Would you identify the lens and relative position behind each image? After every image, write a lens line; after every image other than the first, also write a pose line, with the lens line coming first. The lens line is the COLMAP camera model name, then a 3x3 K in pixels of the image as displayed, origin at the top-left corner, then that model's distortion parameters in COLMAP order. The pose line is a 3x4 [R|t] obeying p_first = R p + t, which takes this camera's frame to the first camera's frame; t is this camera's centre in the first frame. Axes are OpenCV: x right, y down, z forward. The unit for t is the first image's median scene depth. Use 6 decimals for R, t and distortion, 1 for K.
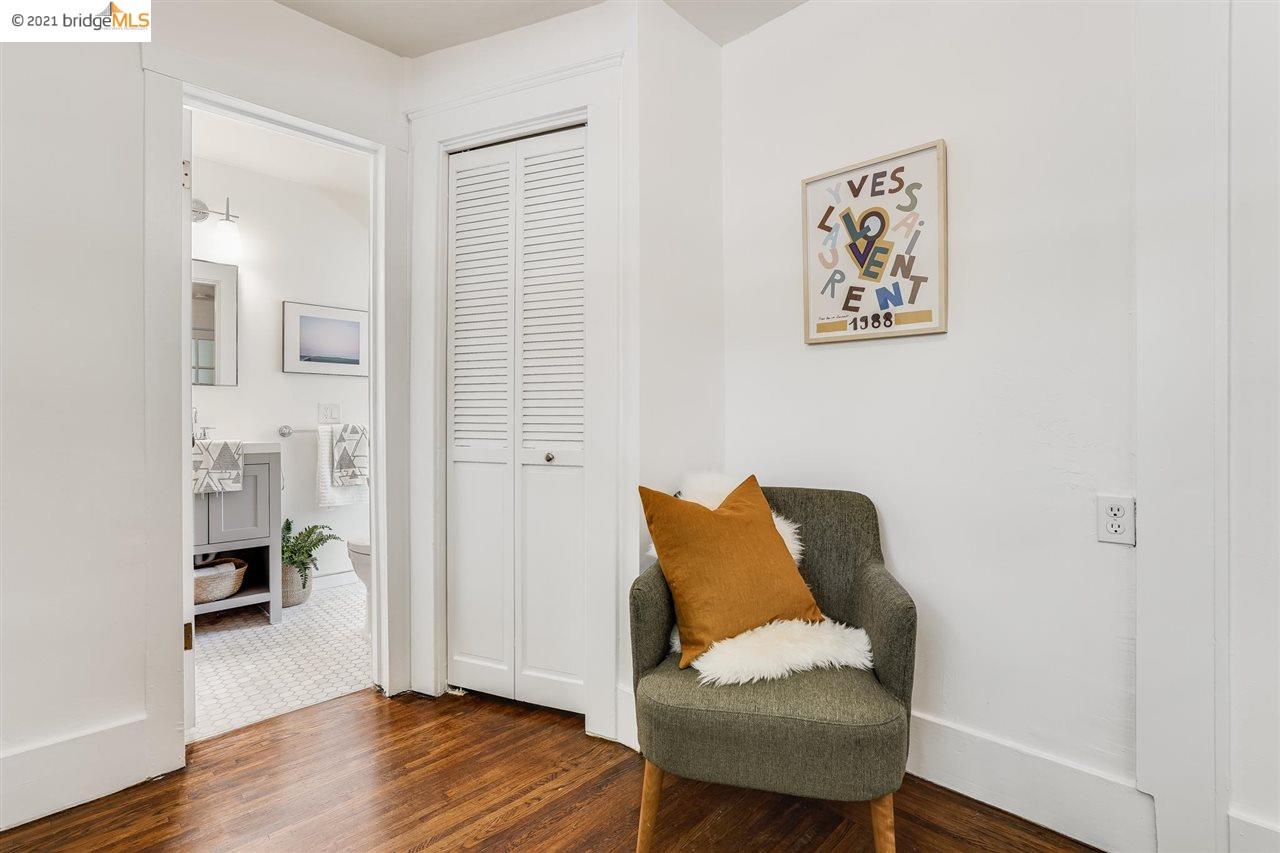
lens RADIAL K [[590.2, 0, 639.8], [0, 590.2, 422.8], [0, 0, 1]] dist [-0.054204, 0.025336]
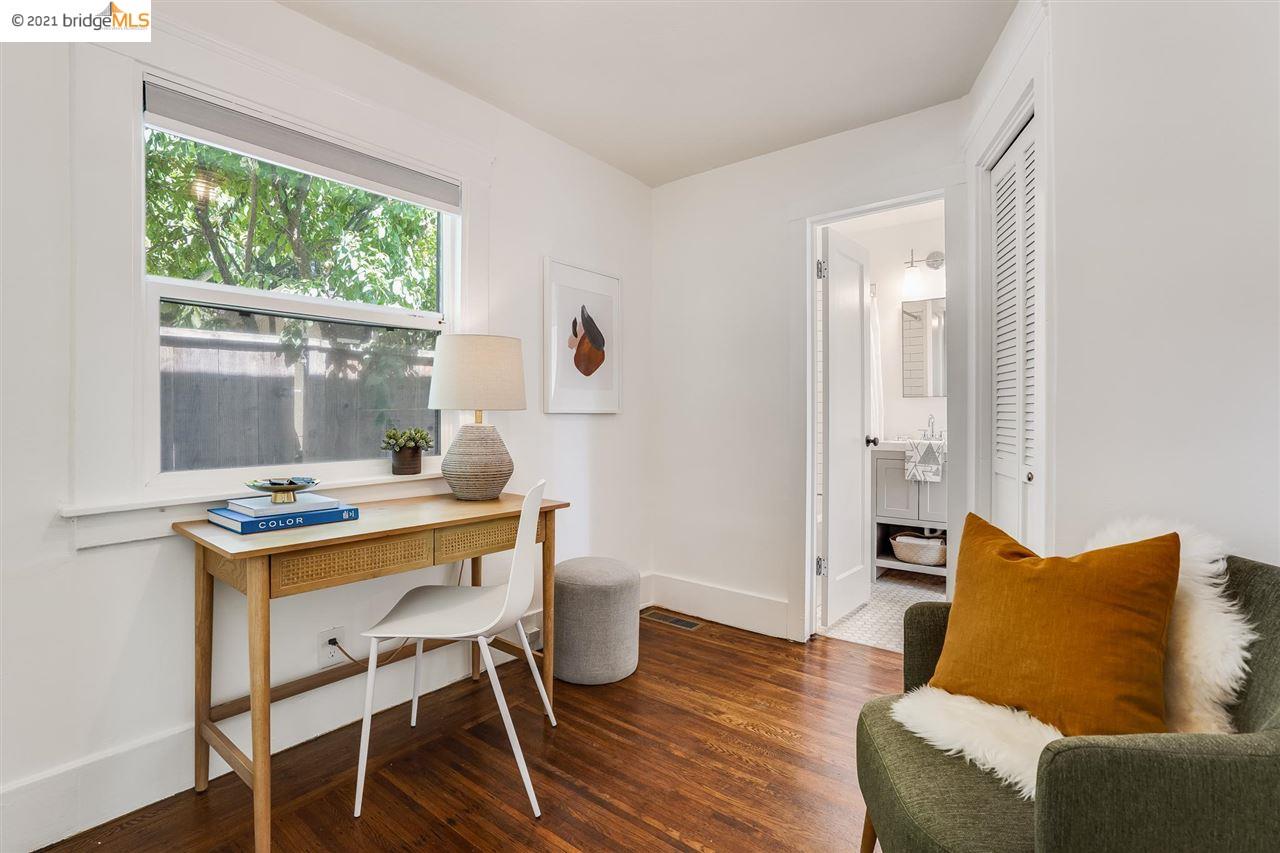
lens RADIAL K [[590.2, 0, 639.8], [0, 590.2, 422.8], [0, 0, 1]] dist [-0.054204, 0.025336]
pose [[0.111851, 0.013229, -0.993637, 0.778176], [-0.004332, 0.999908, 0.012825, -0.038520], [0.993716, 0.002870, 0.111898, 0.354377]]
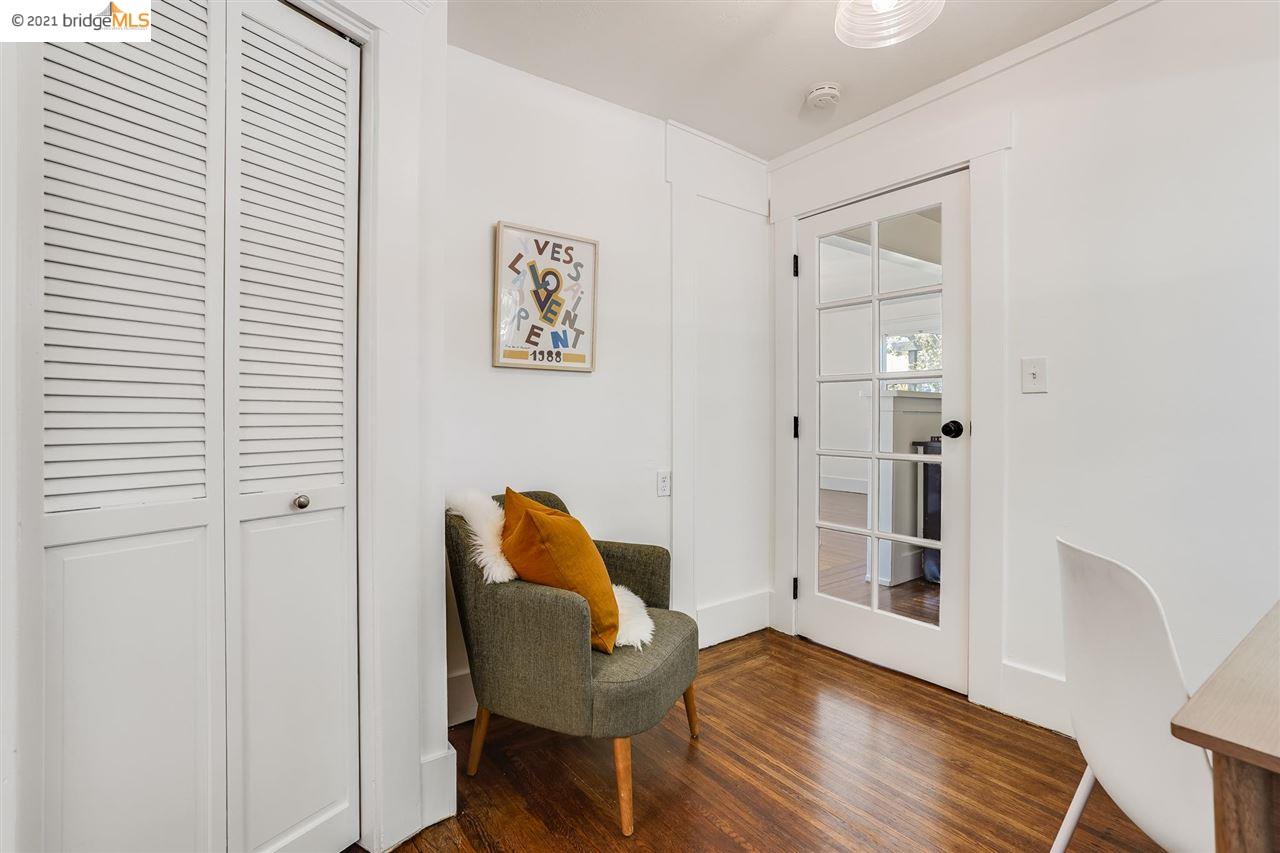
lens RADIAL K [[590.2, 0, 639.8], [0, 590.2, 422.8], [0, 0, 1]] dist [-0.054204, 0.025336]
pose [[0.160298, -0.010290, 0.987015, -0.855236], [0.013106, 0.999880, 0.008296, -0.035213], [-0.986982, 0.011606, 0.160414, 0.600473]]
